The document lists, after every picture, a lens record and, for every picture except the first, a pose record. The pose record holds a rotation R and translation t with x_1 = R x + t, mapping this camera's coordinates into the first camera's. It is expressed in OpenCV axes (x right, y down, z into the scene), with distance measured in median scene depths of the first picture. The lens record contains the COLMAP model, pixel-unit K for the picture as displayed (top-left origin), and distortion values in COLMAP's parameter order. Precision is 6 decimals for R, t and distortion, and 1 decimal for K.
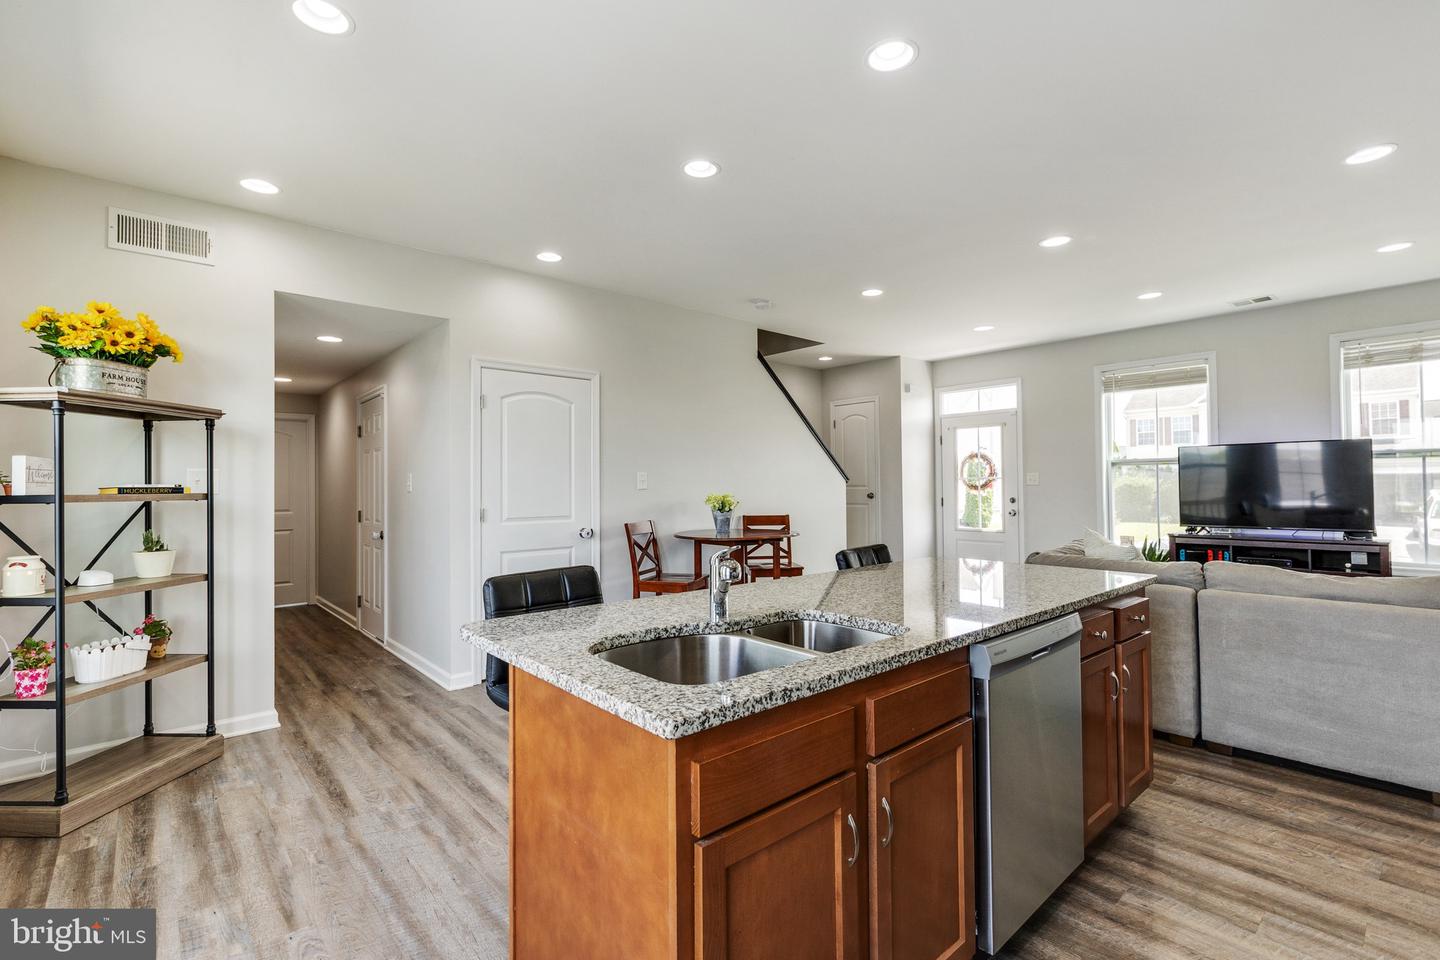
lens RADIAL K [[652.1, 0, 706.8], [0, 652.1, 482.8], [0, 0, 1]] dist [-0.006138, -0.000869]
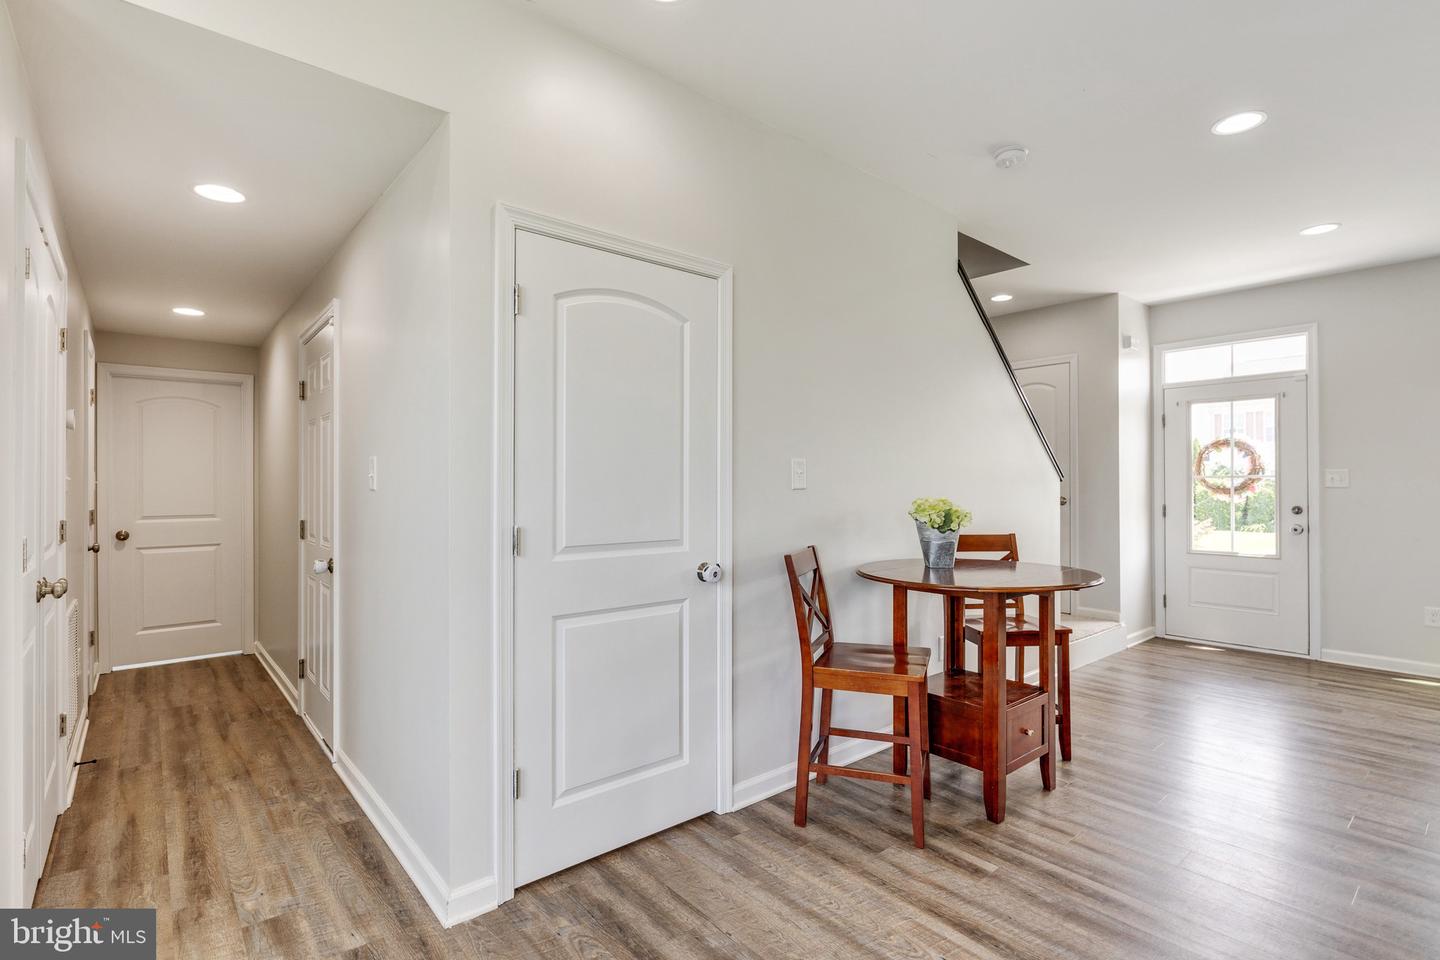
lens RADIAL K [[728.6, 0, 720.9], [0, 728.6, 492.4], [0, 0, 1]] dist [-0.010581, -0.000815]
pose [[0.999779, 0.008648, -0.019169, -0.140268], [-0.008367, 0.999857, 0.014675, 0.003932], [0.019293, -0.014511, 0.999709, 0.357696]]
